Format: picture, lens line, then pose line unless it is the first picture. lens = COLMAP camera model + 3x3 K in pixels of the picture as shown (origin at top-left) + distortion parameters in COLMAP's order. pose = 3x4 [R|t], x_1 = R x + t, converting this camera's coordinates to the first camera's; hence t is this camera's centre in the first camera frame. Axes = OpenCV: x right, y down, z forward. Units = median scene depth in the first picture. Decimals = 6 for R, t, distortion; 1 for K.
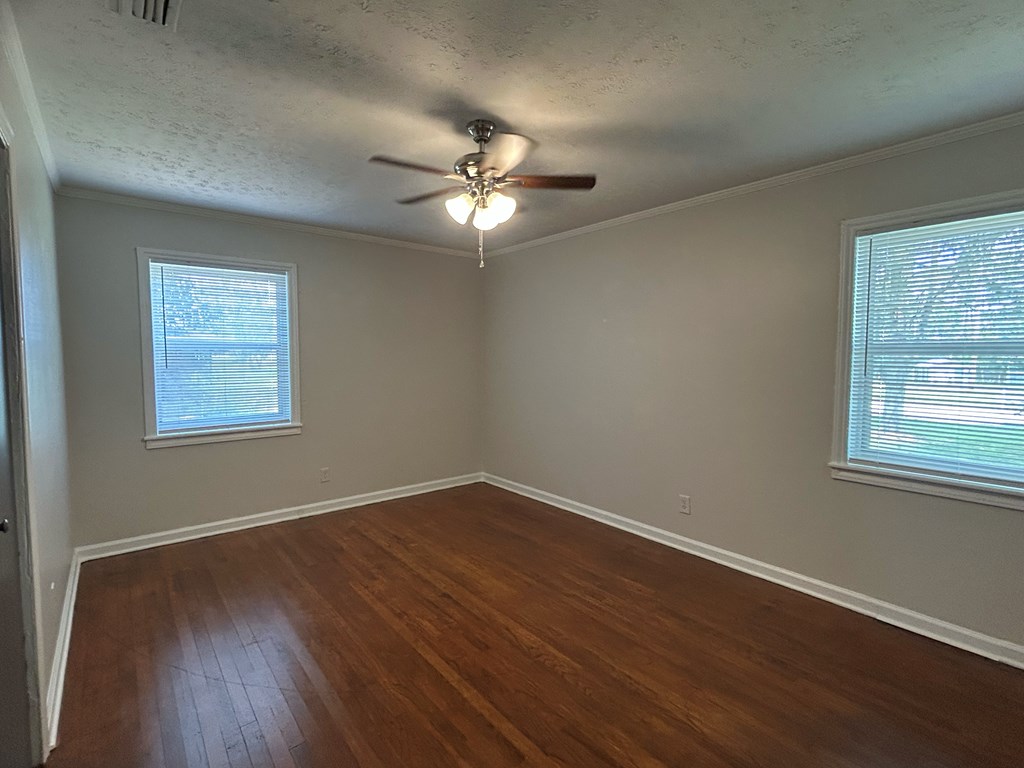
lens RADIAL K [[494.0, 0, 510.5], [0, 494.0, 377.6], [0, 0, 1]] dist [0.031159, -0.000141]
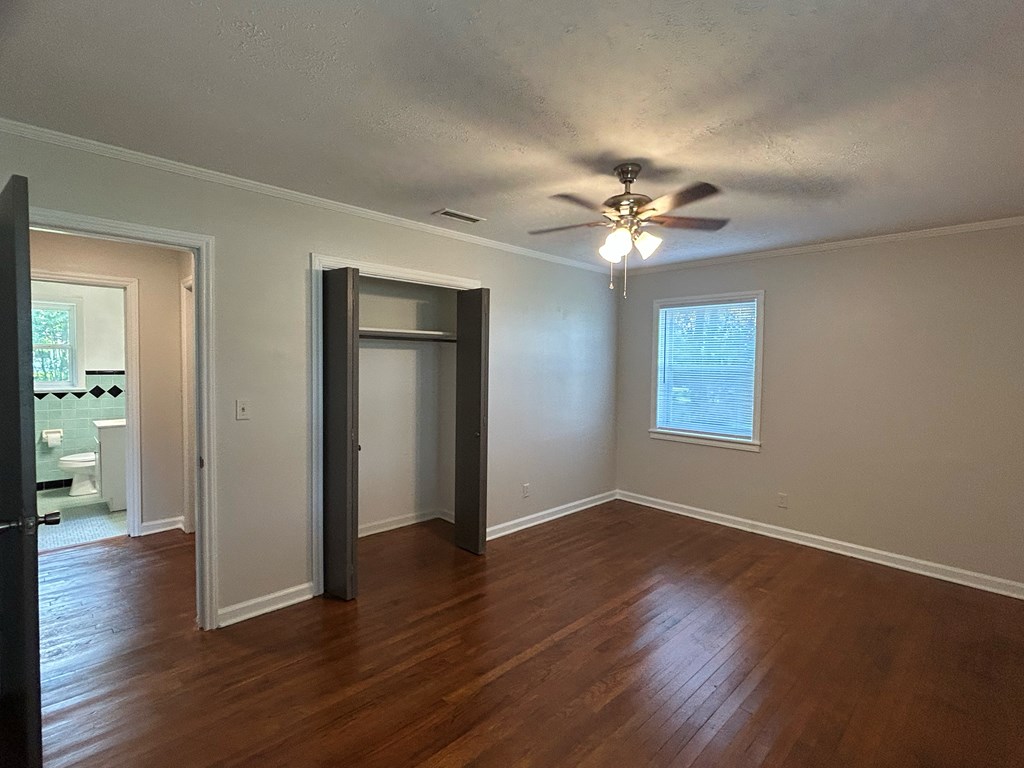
lens RADIAL K [[492.4, 0, 510.2], [0, 492.4, 383.7], [0, 0, 1]] dist [-0.003025, -0.000619]
pose [[0.093676, 0.042585, -0.994692, 0.618795], [-0.068966, 0.996962, 0.036187, -0.035371], [0.993211, 0.065210, 0.096328, 0.428386]]
